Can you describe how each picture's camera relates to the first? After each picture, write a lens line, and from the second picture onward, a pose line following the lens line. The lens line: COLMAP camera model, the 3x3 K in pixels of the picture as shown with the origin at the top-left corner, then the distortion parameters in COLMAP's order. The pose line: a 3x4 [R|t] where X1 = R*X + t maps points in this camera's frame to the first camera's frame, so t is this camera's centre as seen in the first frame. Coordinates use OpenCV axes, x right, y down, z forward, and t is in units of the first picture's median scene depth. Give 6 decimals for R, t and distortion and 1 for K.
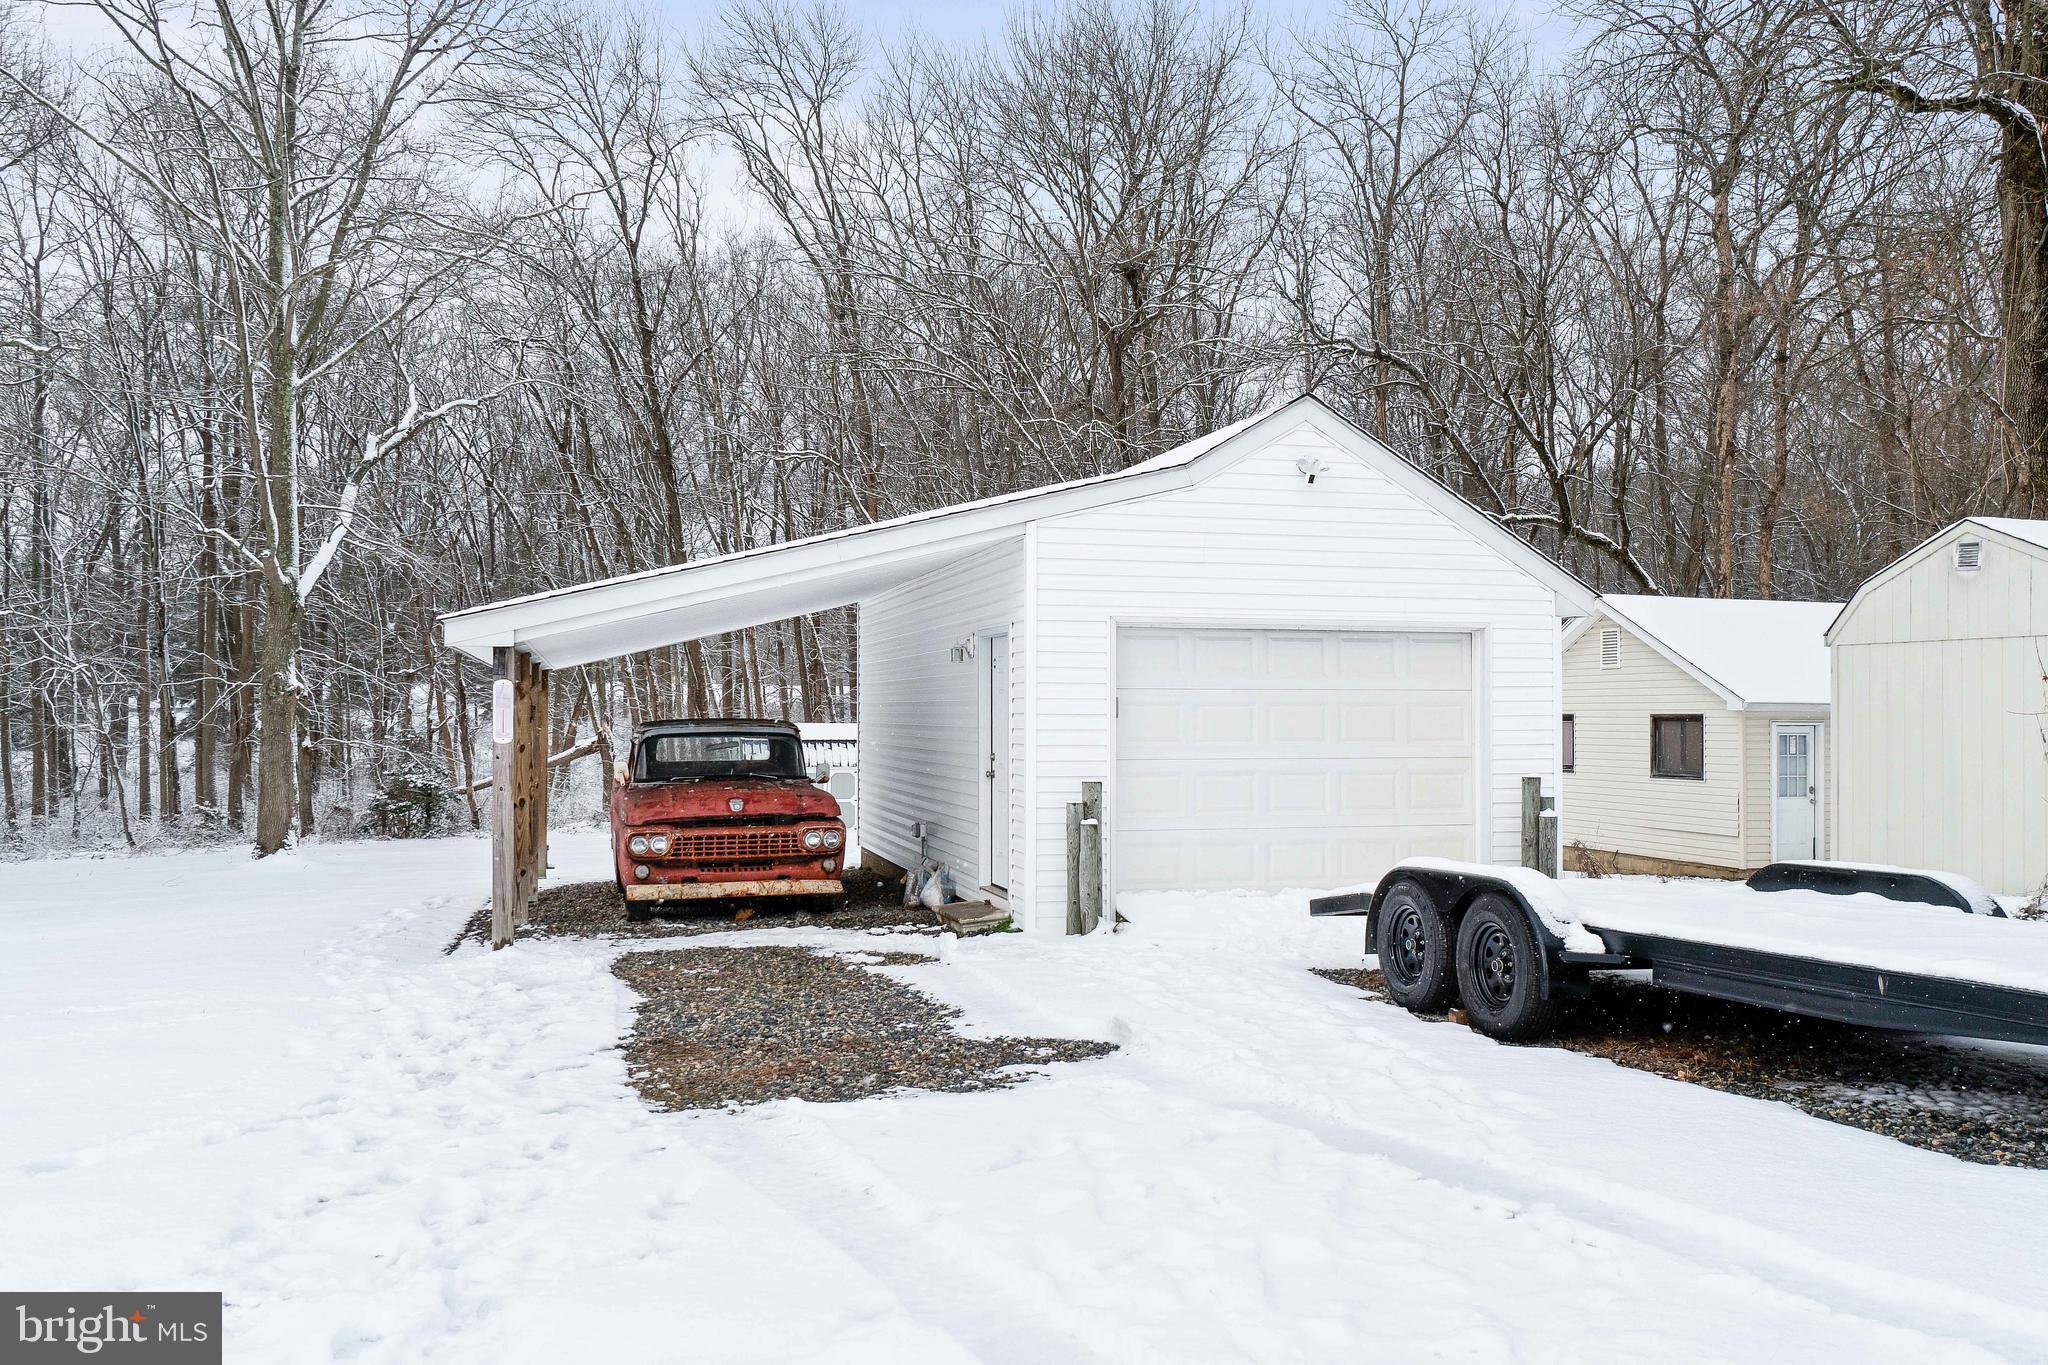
lens RADIAL K [[1706.5, 0, 1024.0], [0, 1706.5, 682.5], [0, 0, 1]] dist [-0.006223, -0.001974]
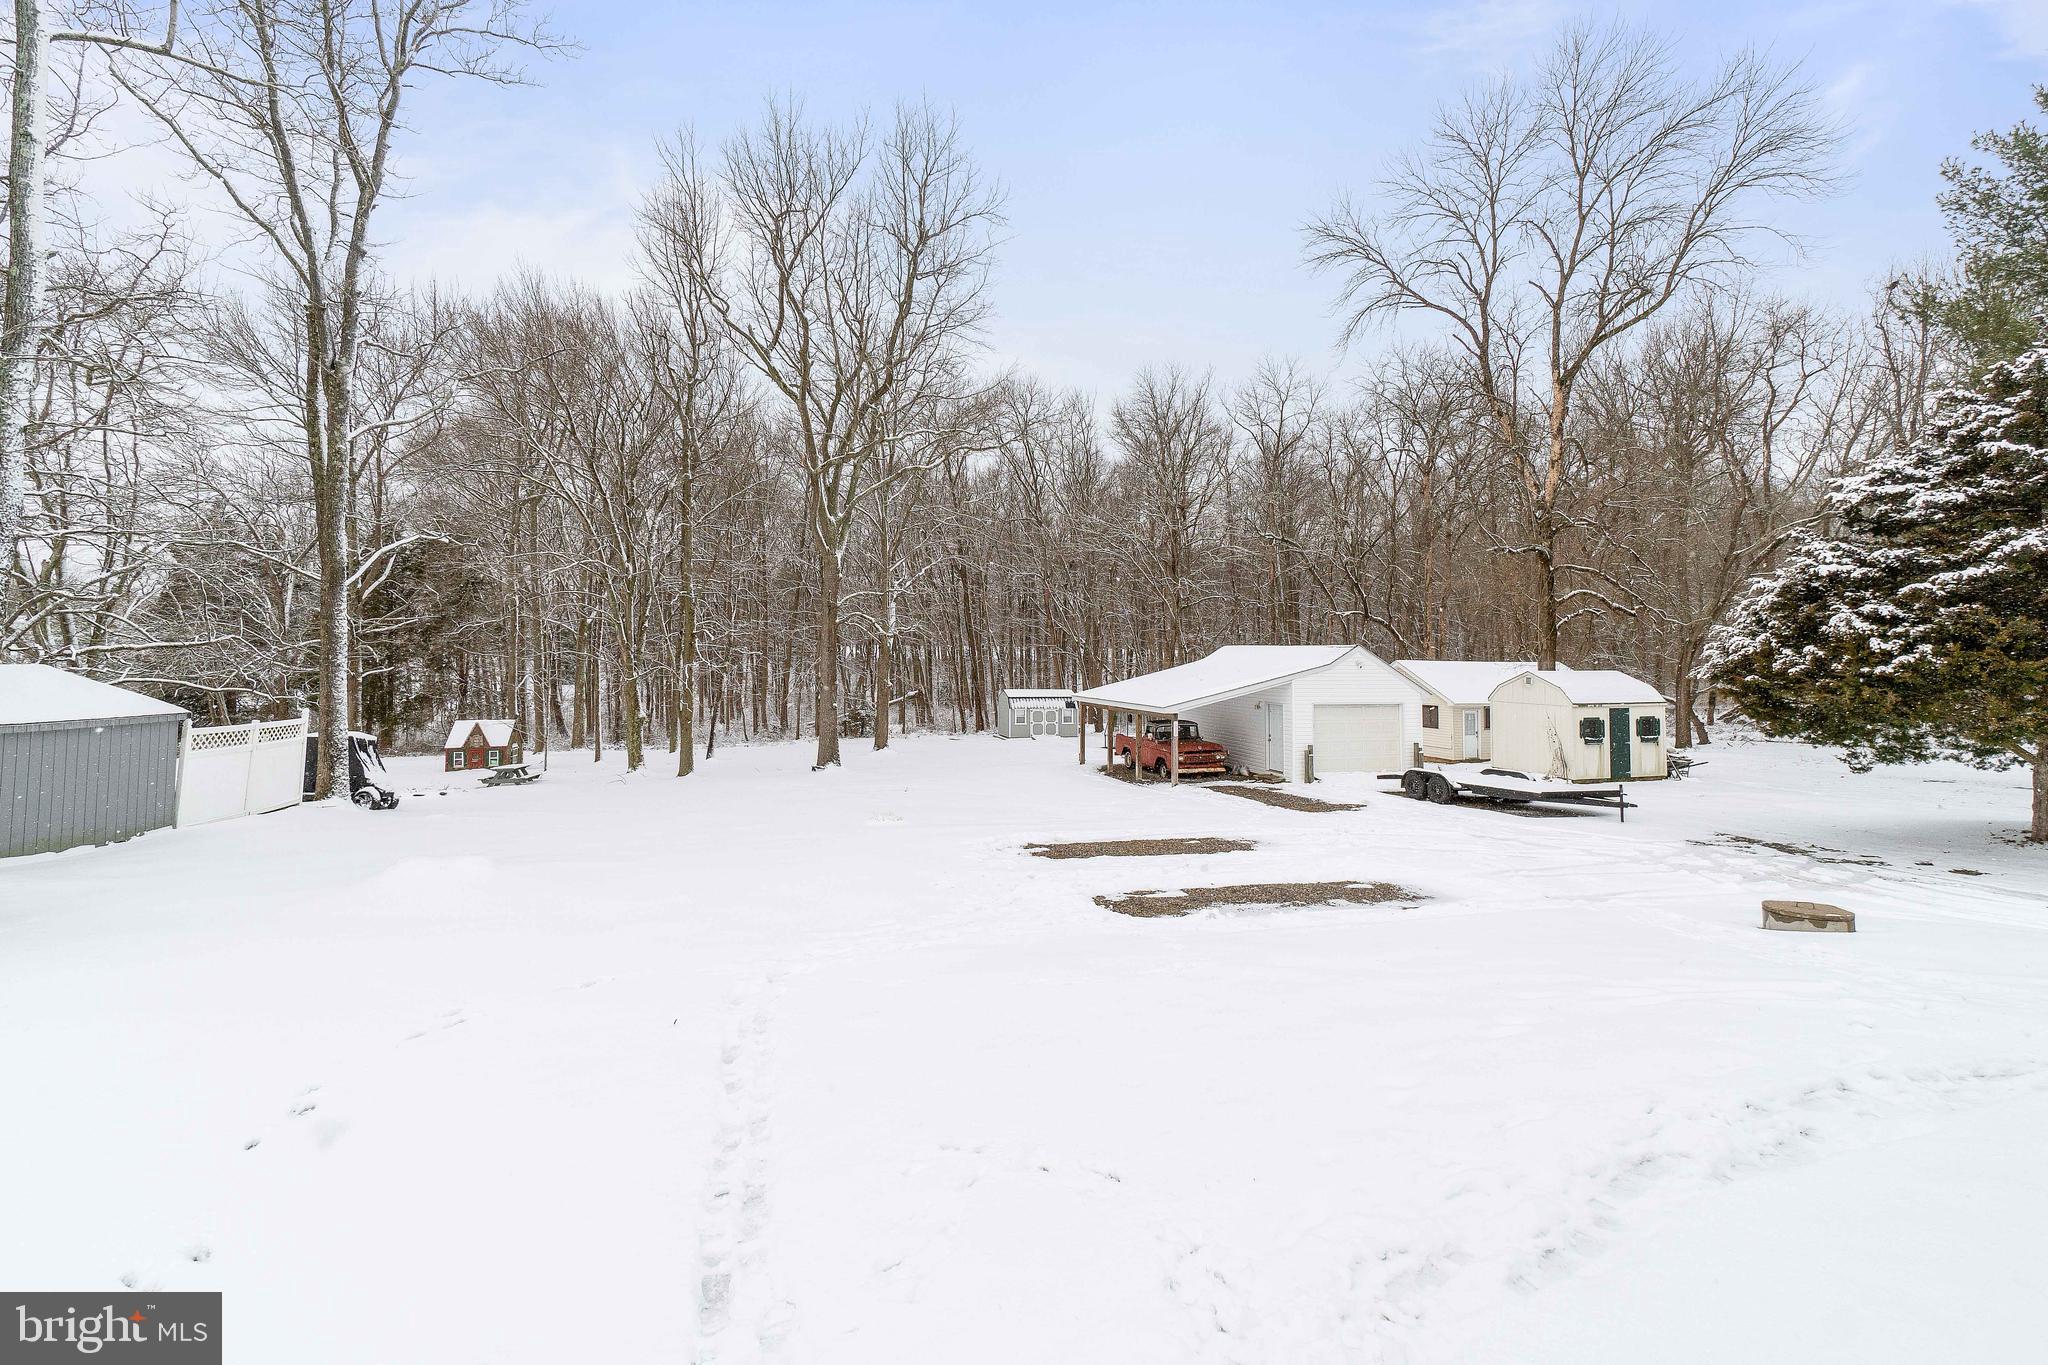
lens RADIAL K [[894.0, 0, 1015.2], [0, 894.0, 633.7], [0, 0, 1]] dist [-0.010738, -0.000252]
pose [[0.999813, -0.000010, -0.019324, -0.692388], [-0.000256, 0.999905, -0.013798, -0.197078], [0.019322, 0.013801, 0.999718, -1.266072]]
